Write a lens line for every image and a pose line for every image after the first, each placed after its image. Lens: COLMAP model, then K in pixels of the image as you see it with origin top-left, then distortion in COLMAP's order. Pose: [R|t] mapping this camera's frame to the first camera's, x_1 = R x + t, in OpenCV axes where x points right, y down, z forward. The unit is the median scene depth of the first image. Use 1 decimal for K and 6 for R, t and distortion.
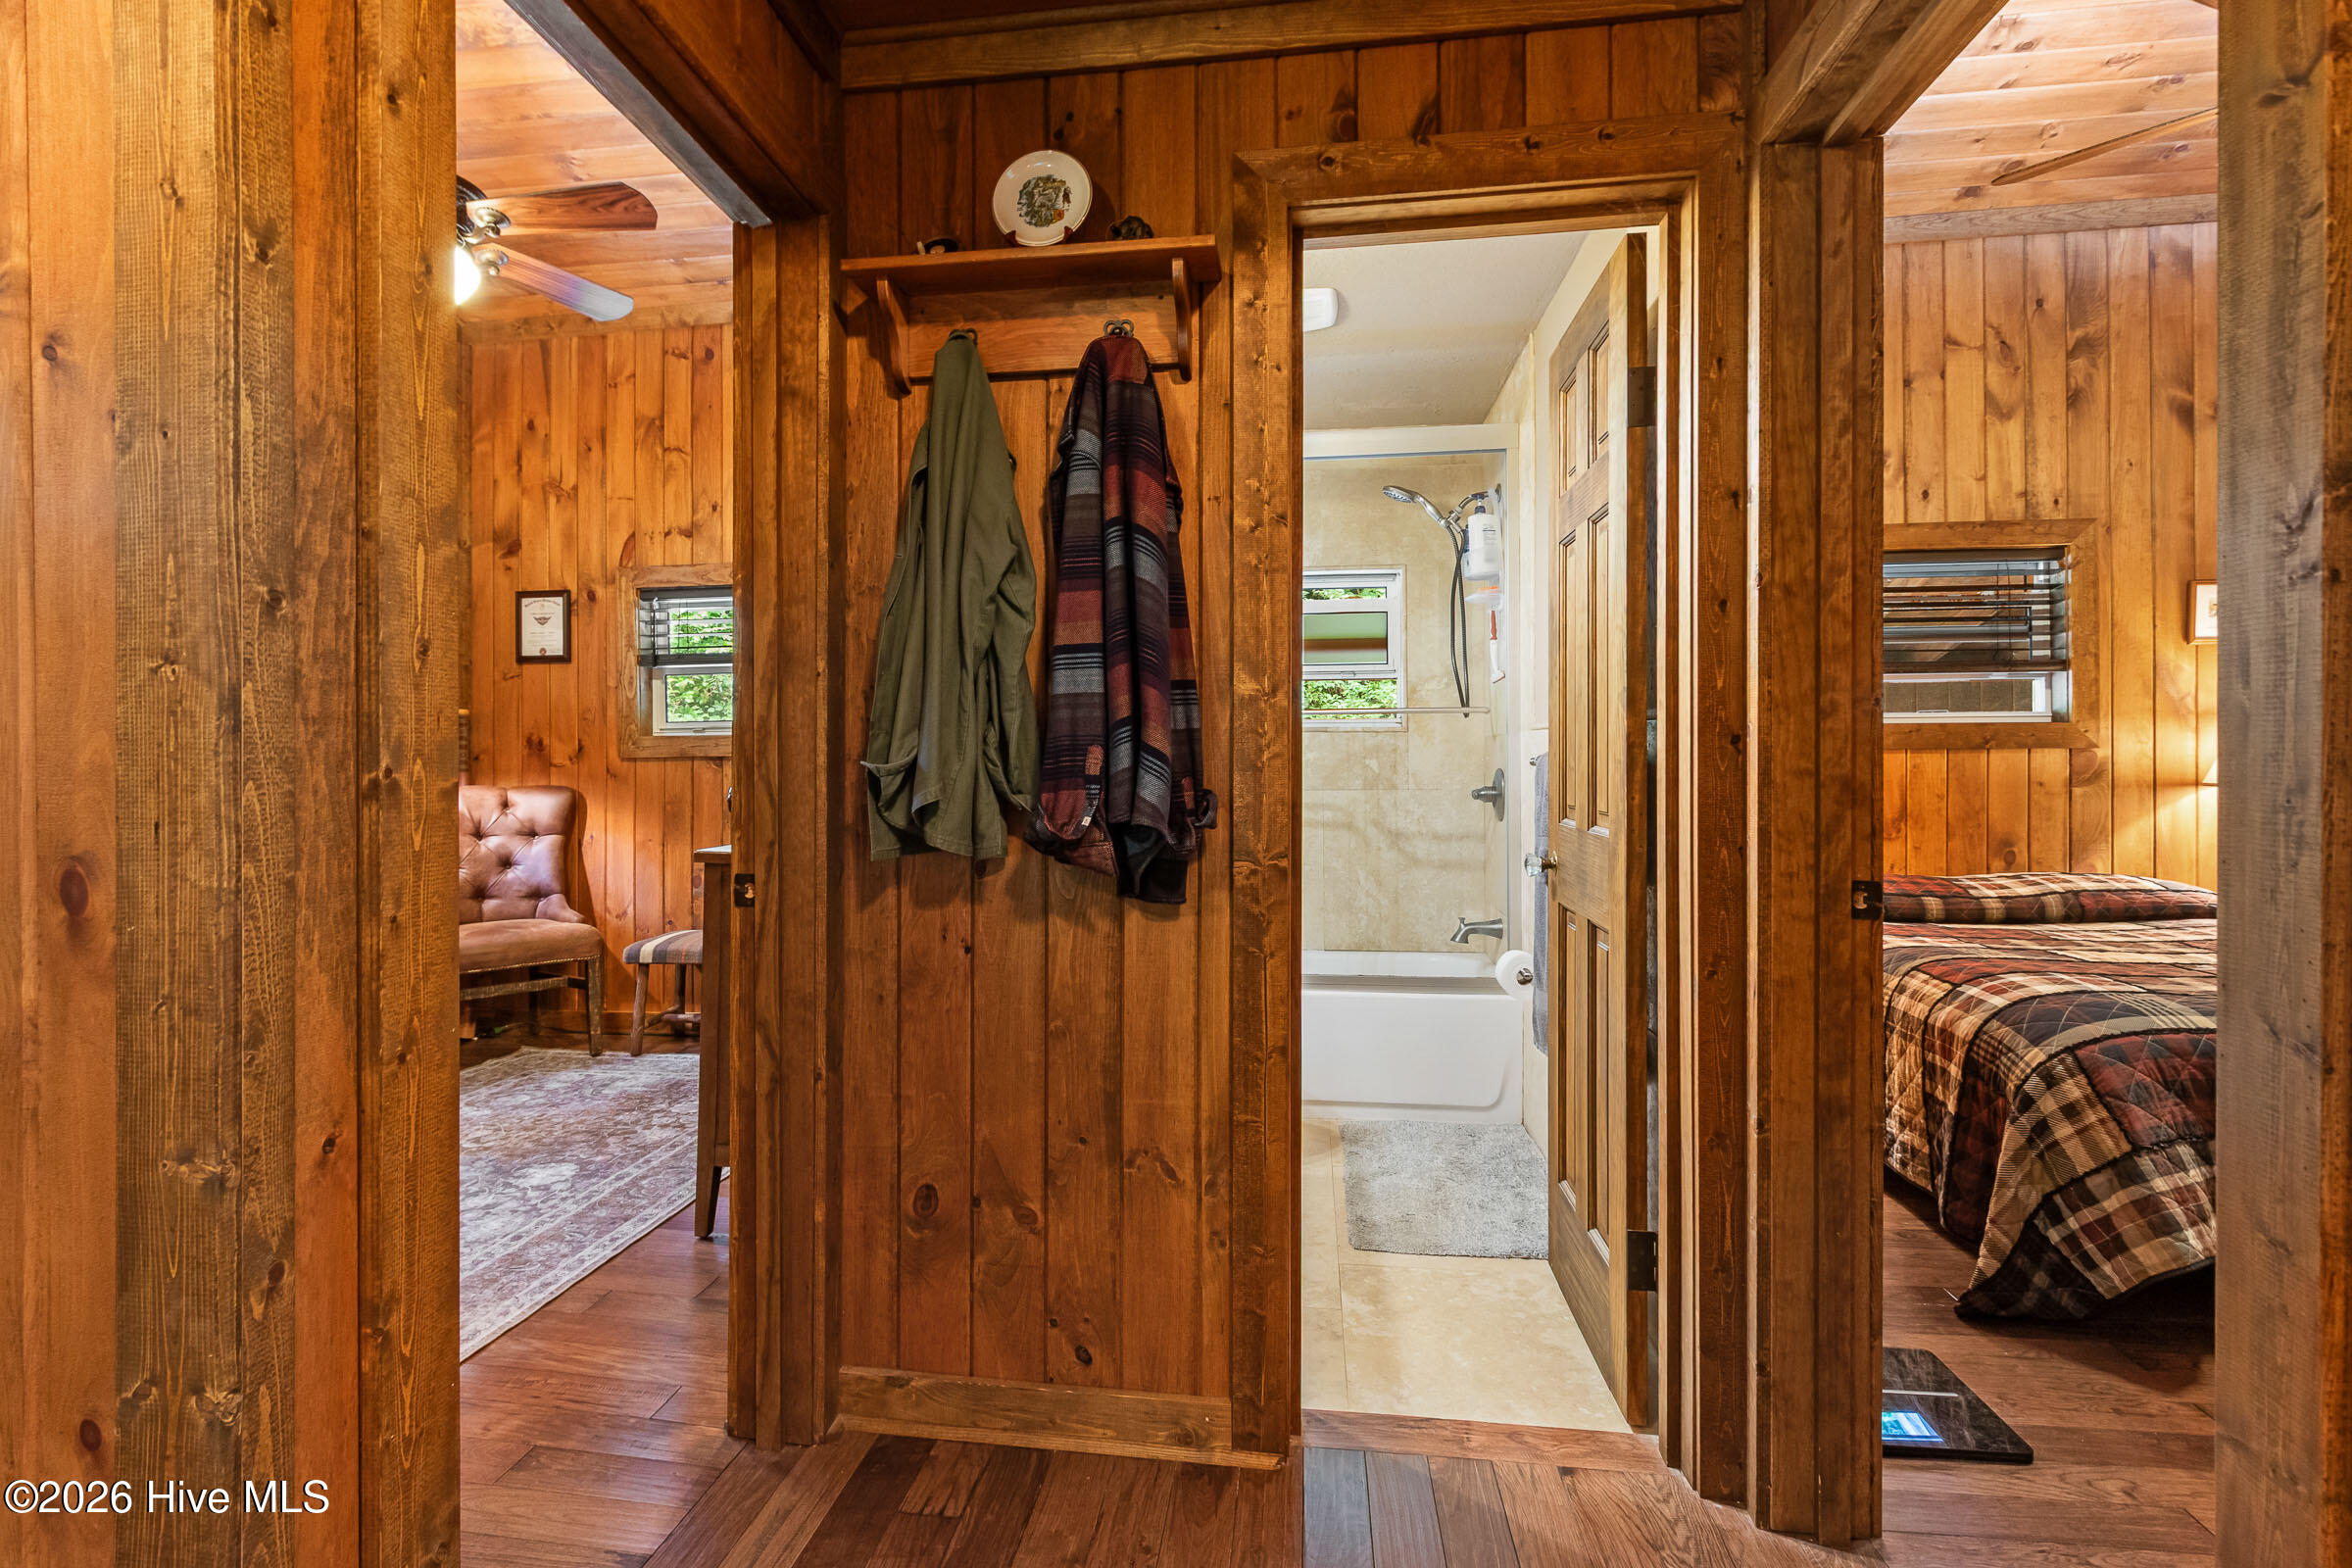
lens RADIAL K [[1102.0, 0, 1174.6], [0, 1102.0, 763.9], [0, 0, 1]] dist [0.004870, 0.000066]
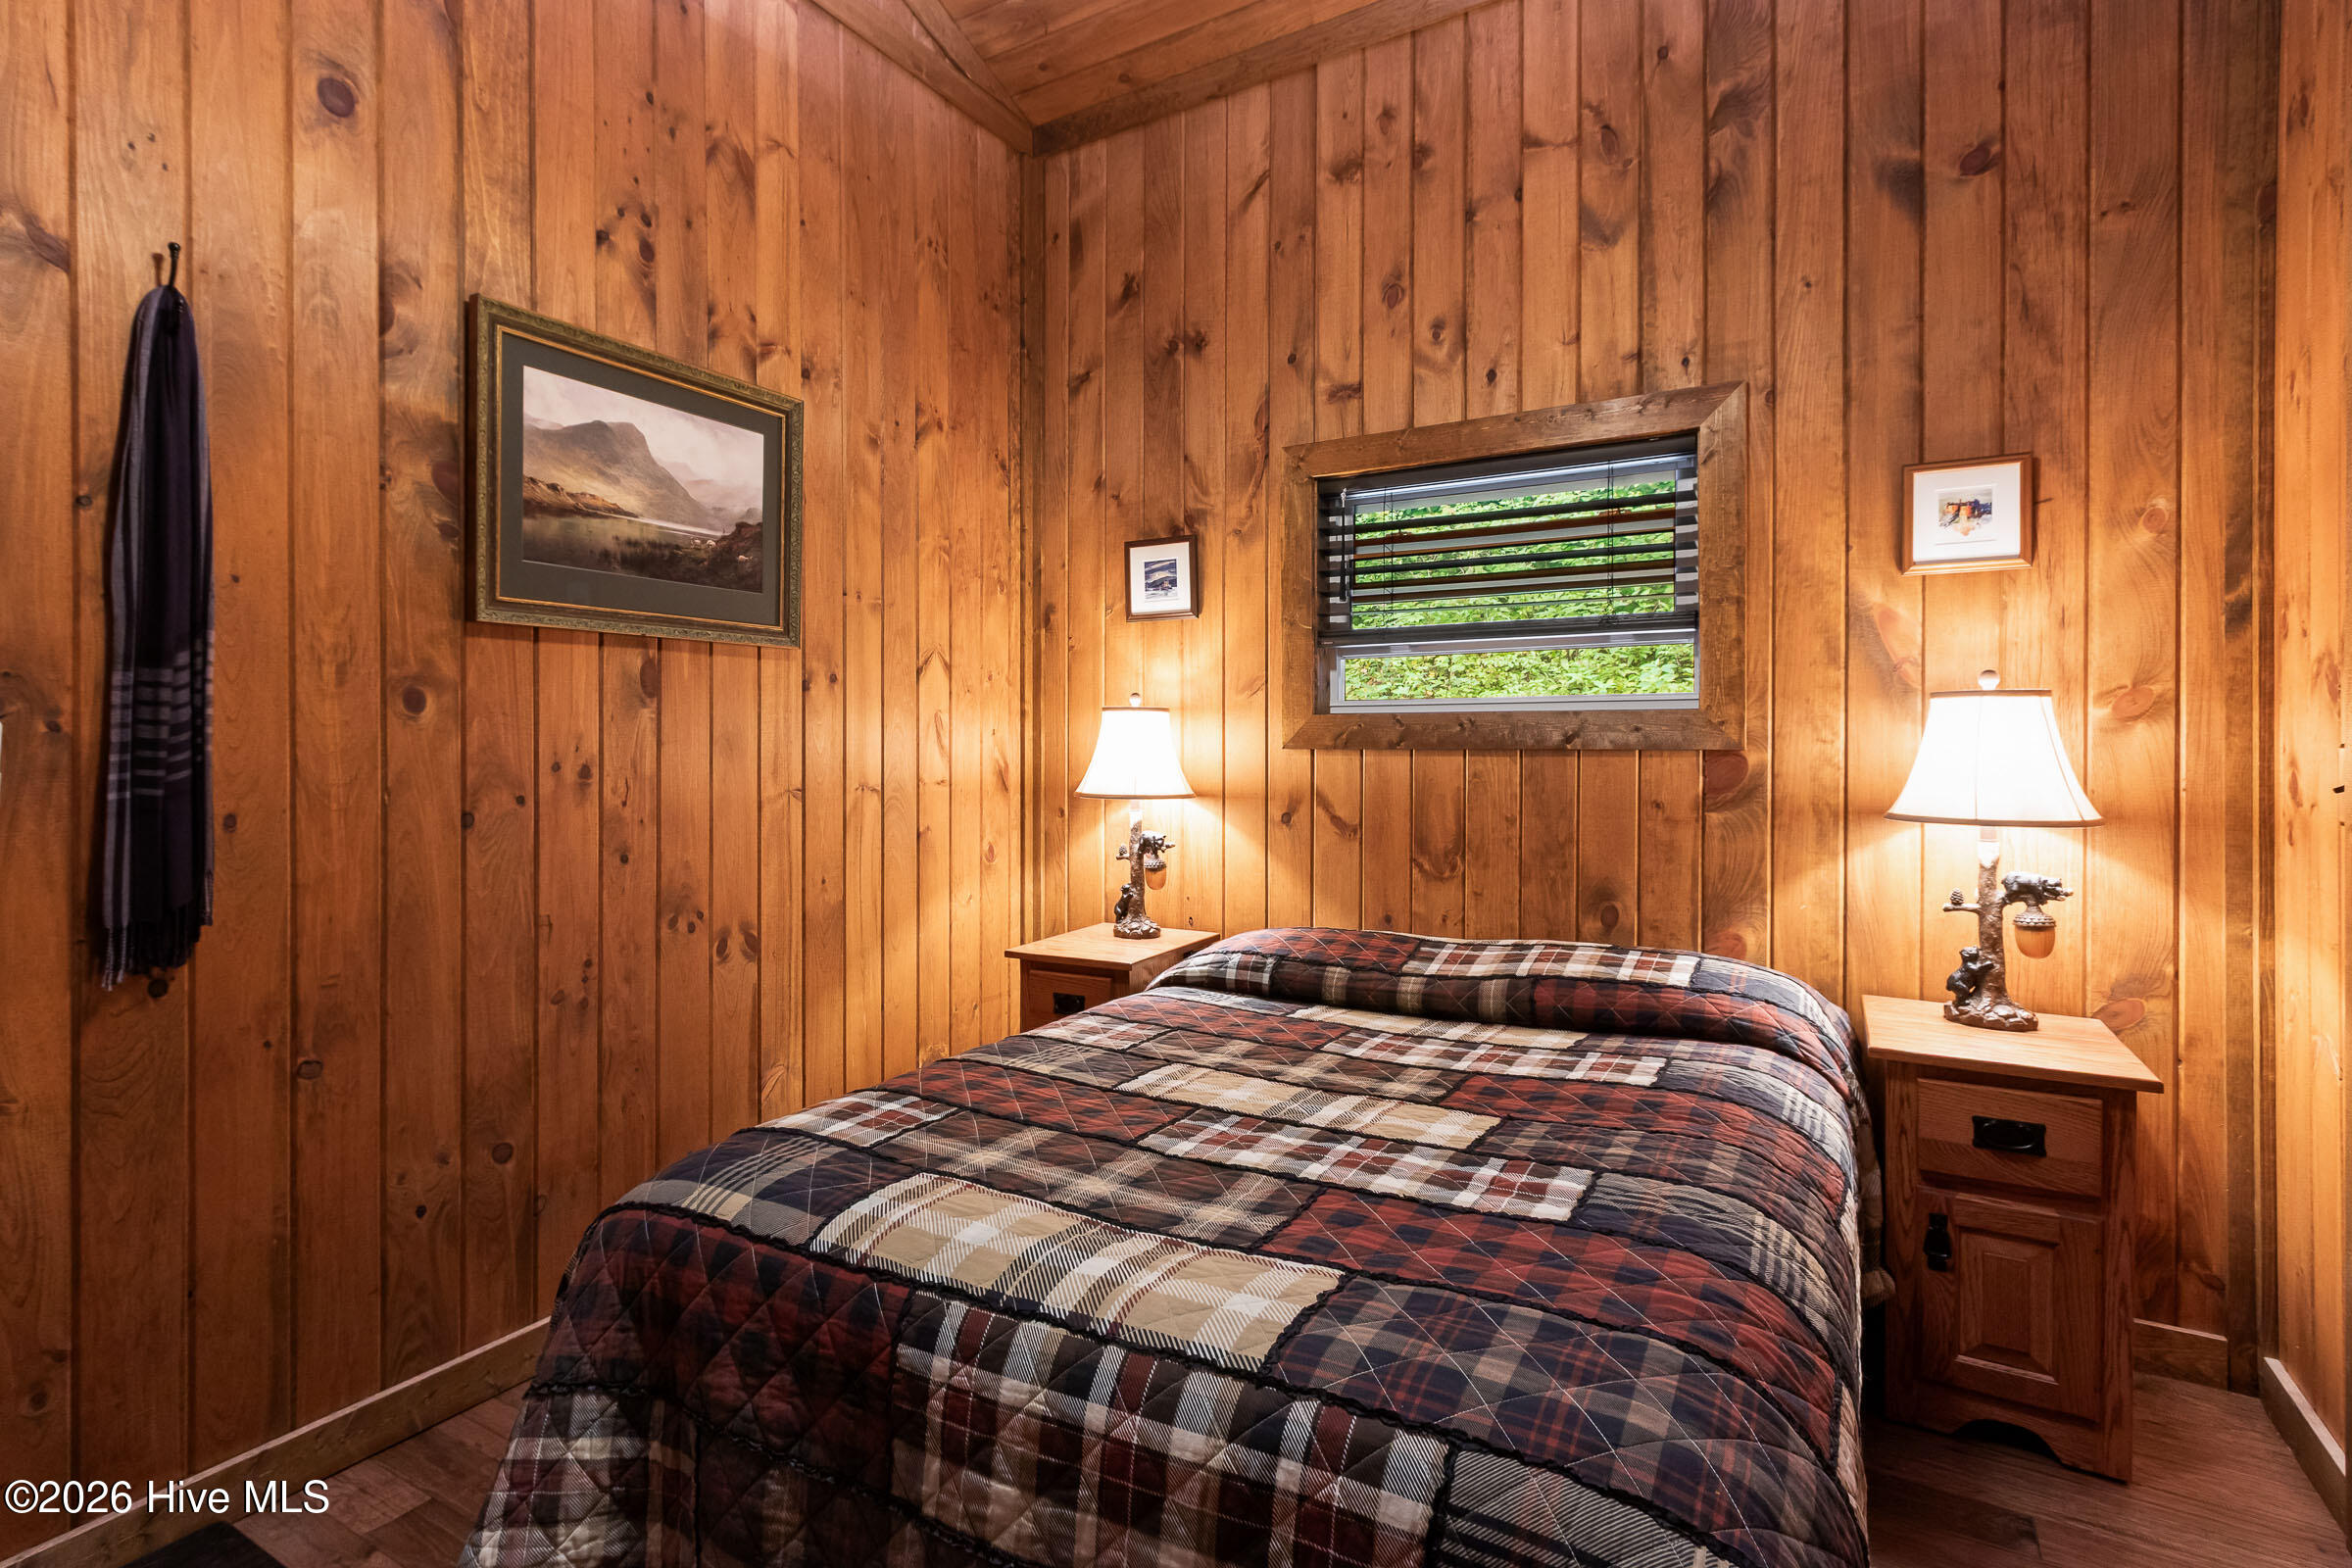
lens RADIAL K [[1102.0, 0, 1329.4], [0, 1102.0, 752.8], [0, 0, 1]] dist [0.004870, 0.000066]
pose [[0.920786, 0.008560, -0.389975, 0.857792], [-0.006602, 0.999958, 0.006363, -0.015151], [0.390013, -0.003285, 0.920803, 0.336289]]
